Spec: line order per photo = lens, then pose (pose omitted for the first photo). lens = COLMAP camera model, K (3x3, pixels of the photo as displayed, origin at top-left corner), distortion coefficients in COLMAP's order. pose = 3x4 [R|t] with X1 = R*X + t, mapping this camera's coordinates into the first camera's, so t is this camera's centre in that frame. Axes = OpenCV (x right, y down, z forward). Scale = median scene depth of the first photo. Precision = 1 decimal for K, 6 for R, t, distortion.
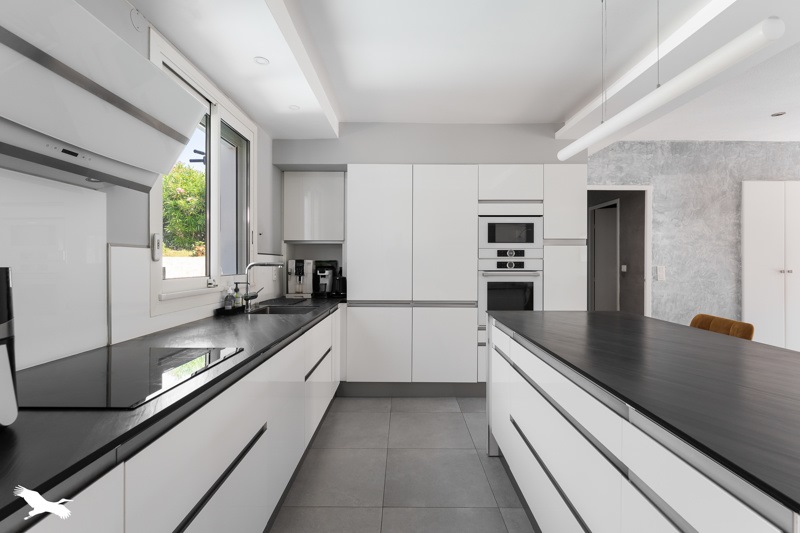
lens RADIAL K [[364.9, 0, 415.9], [0, 364.9, 255.3], [0, 0, 1]] dist [-0.003770, 0.000359]
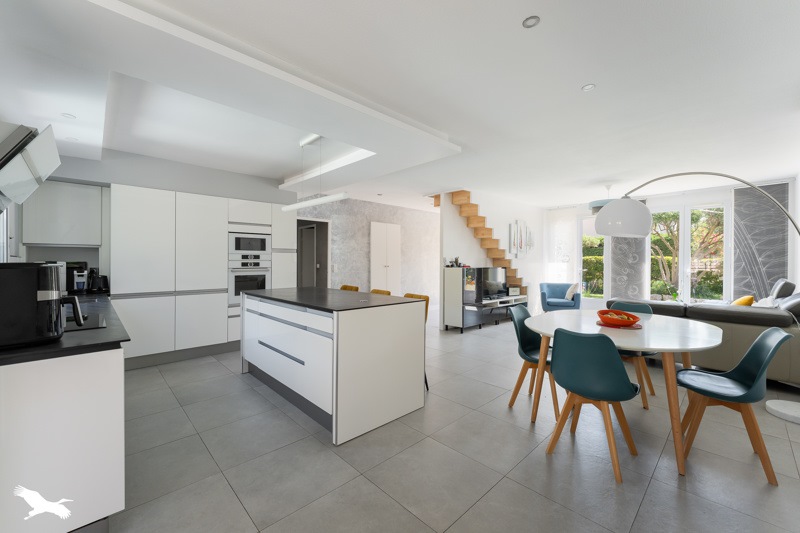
lens RADIAL K [[325.5, 0, 402.2], [0, 325.5, 260.5], [0, 0, 1]] dist [-0.001261, -0.000190]
pose [[0.731323, -0.000977, 0.682031, -0.200374], [-0.006551, 0.999943, 0.008457, -0.005927], [-0.682000, -0.010653, 0.731275, -0.433334]]
